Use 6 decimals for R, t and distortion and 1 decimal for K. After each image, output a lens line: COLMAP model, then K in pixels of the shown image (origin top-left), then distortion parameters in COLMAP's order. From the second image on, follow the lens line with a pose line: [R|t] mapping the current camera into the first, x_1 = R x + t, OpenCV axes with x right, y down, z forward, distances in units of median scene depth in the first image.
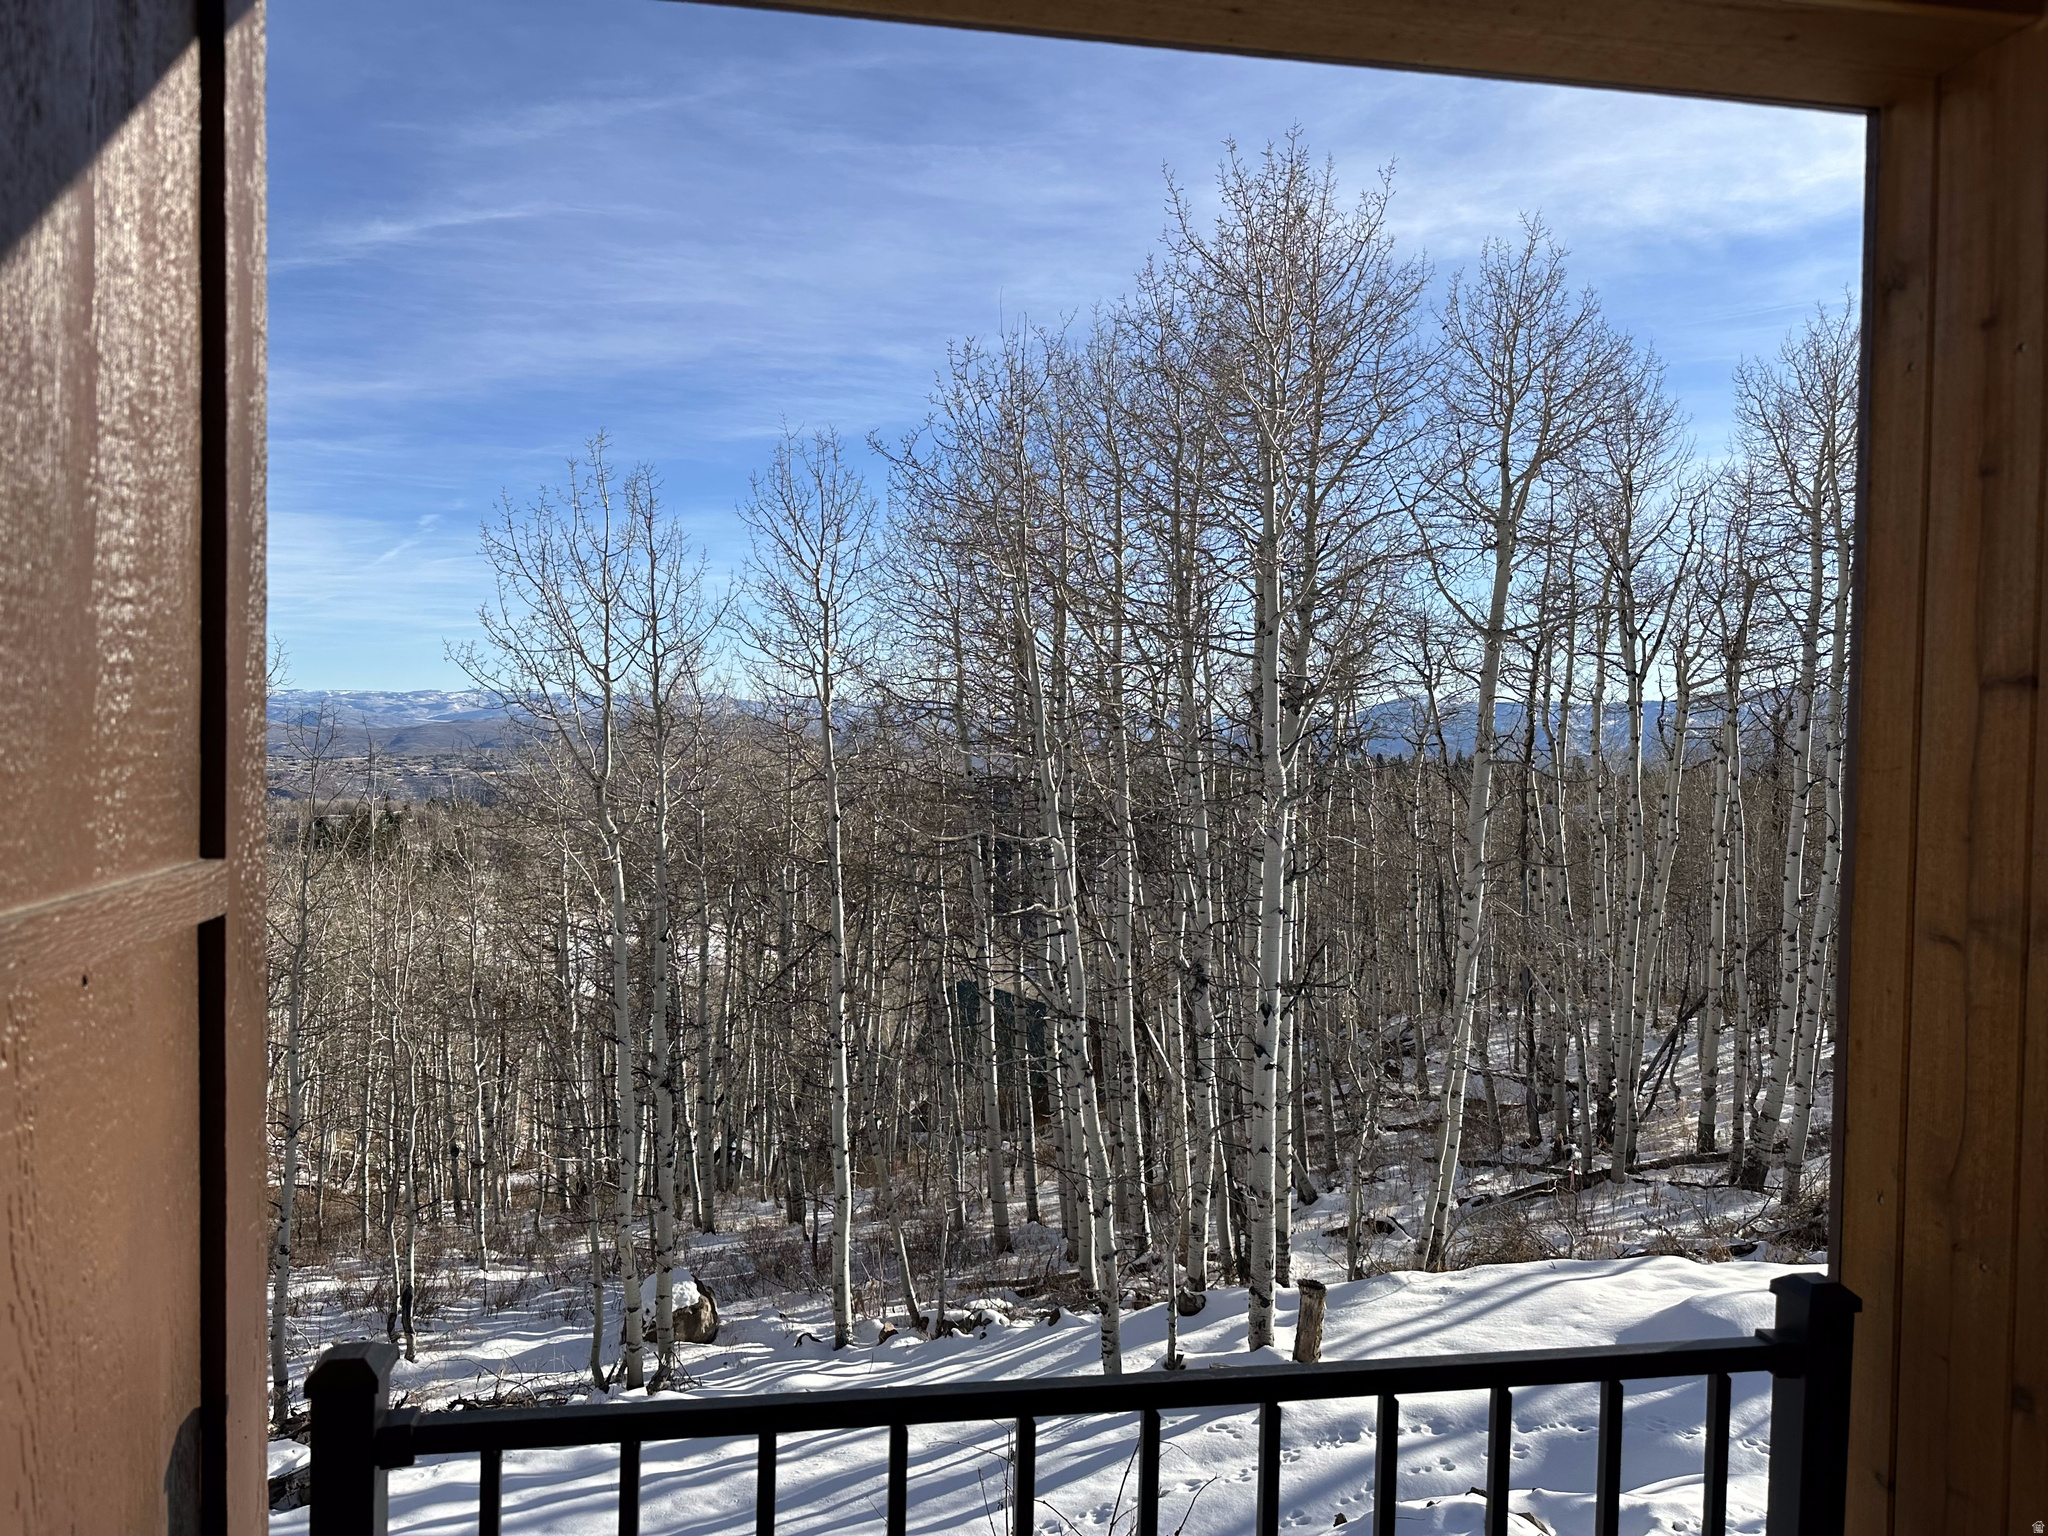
lens RADIAL K [[1457.5, 0, 1015.2], [0, 1457.5, 768.2], [0, 0, 1]] dist [0.012093, -0.006802]
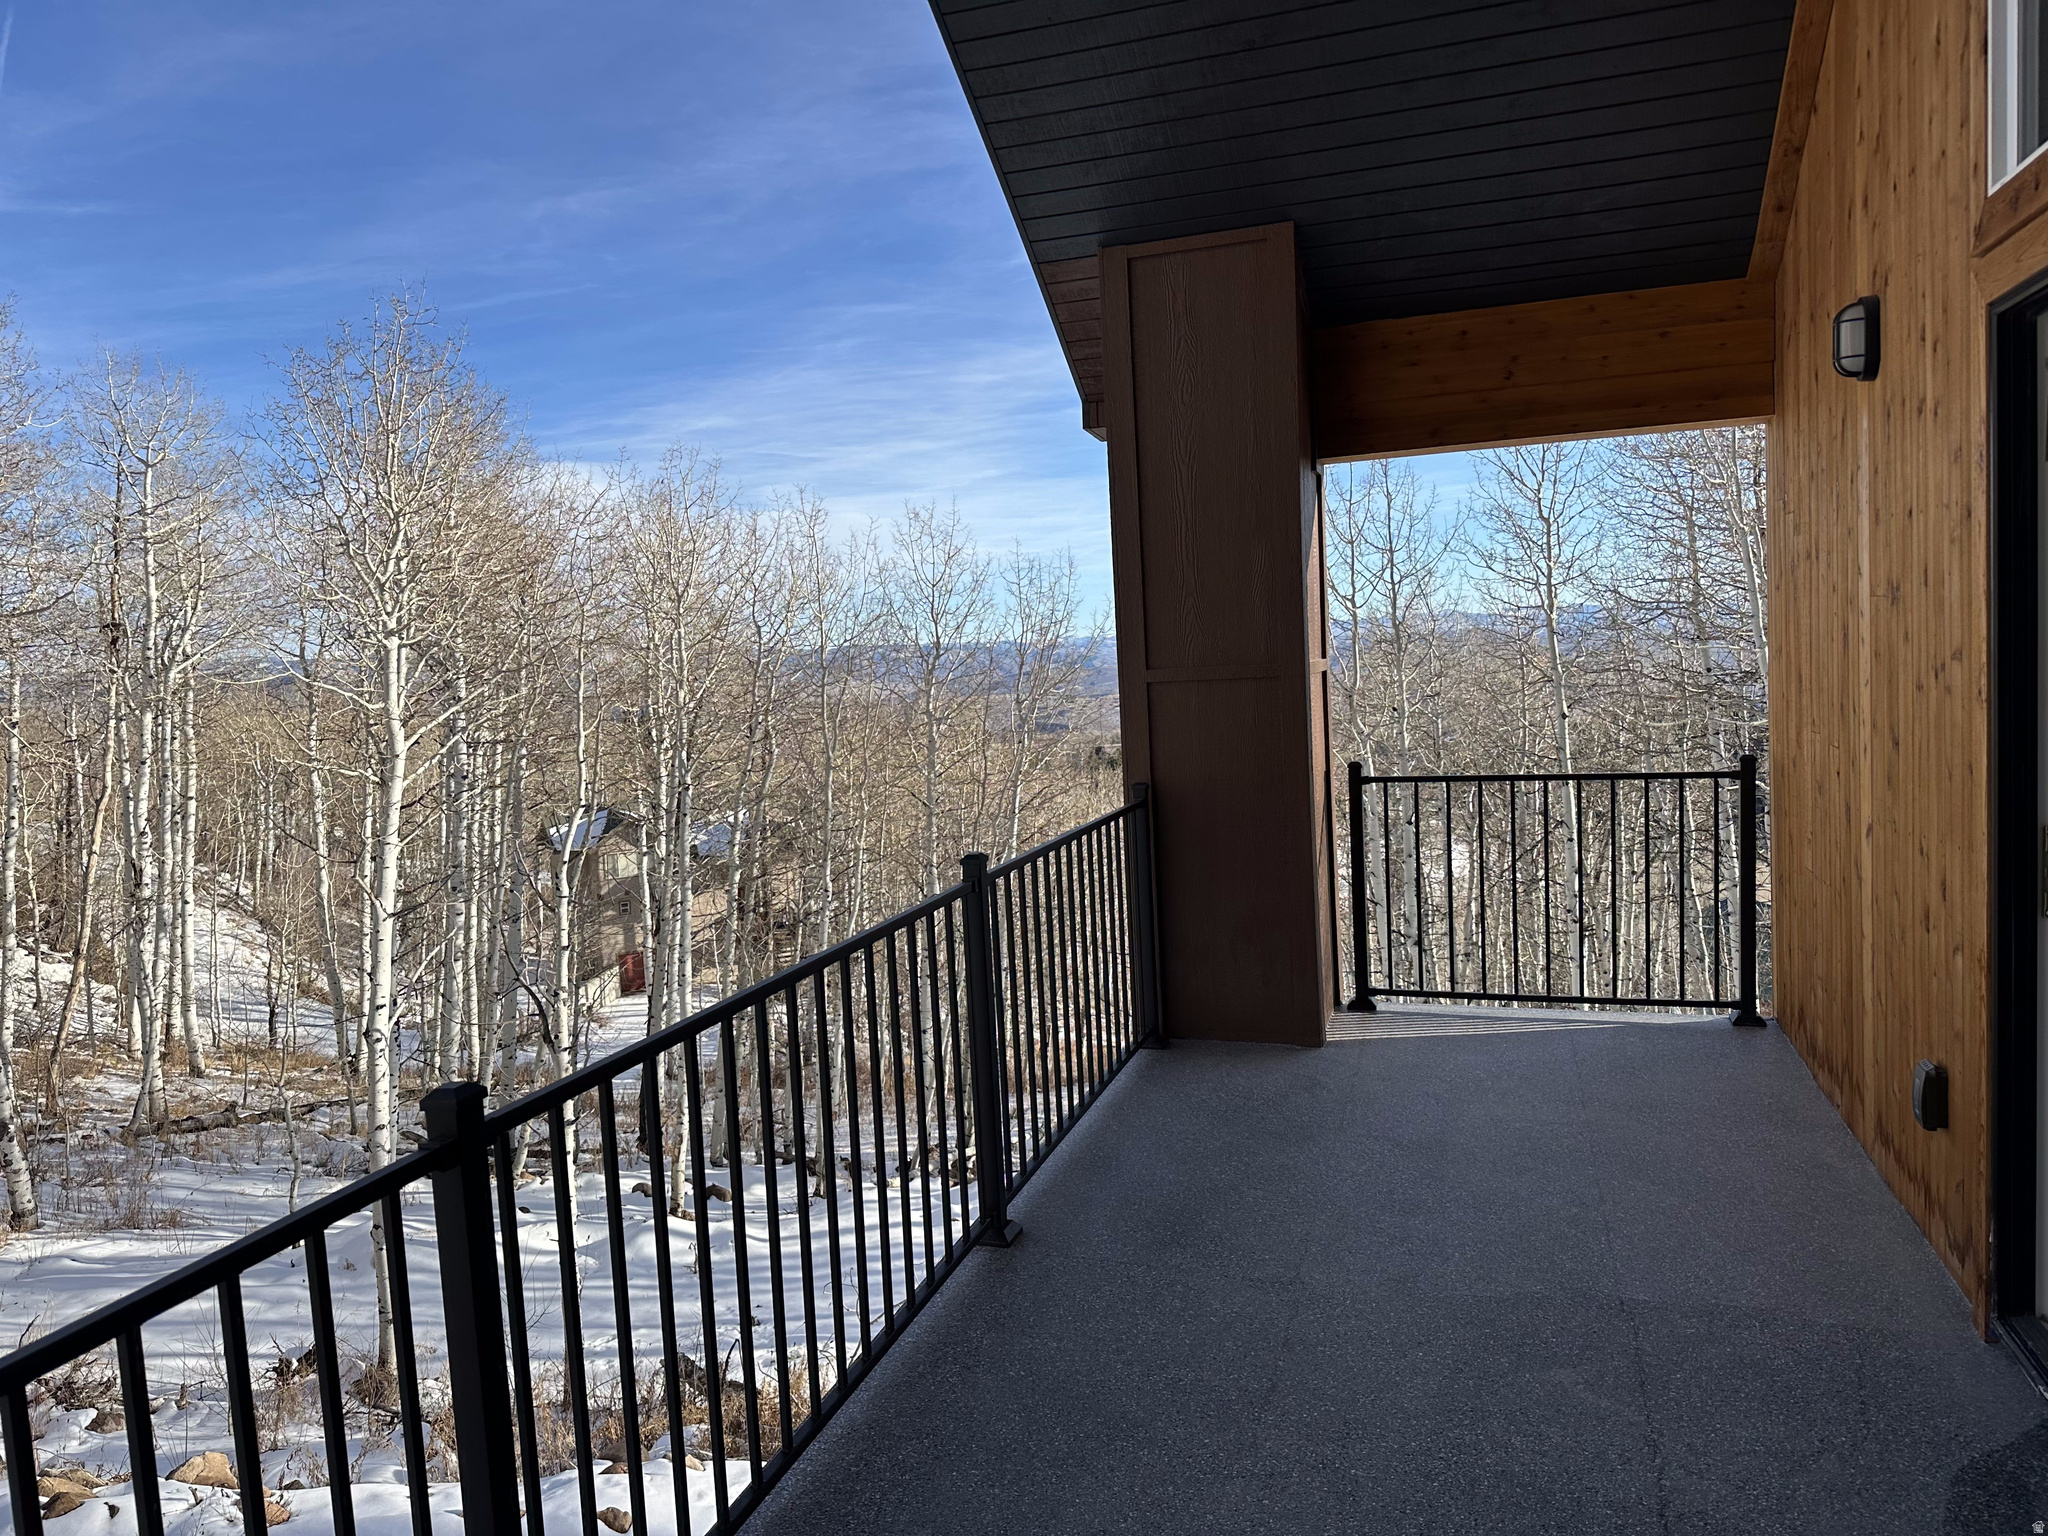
lens RADIAL K [[1457.5, 0, 977.0], [0, 1457.5, 795.8], [0, 0, 1]] dist [0.012093, -0.006802]
pose [[0.867421, -0.017450, -0.497268, 0.040884], [0.052846, 0.996963, 0.057198, 0.008522], [0.494760, -0.075894, 0.865709, -0.182473]]
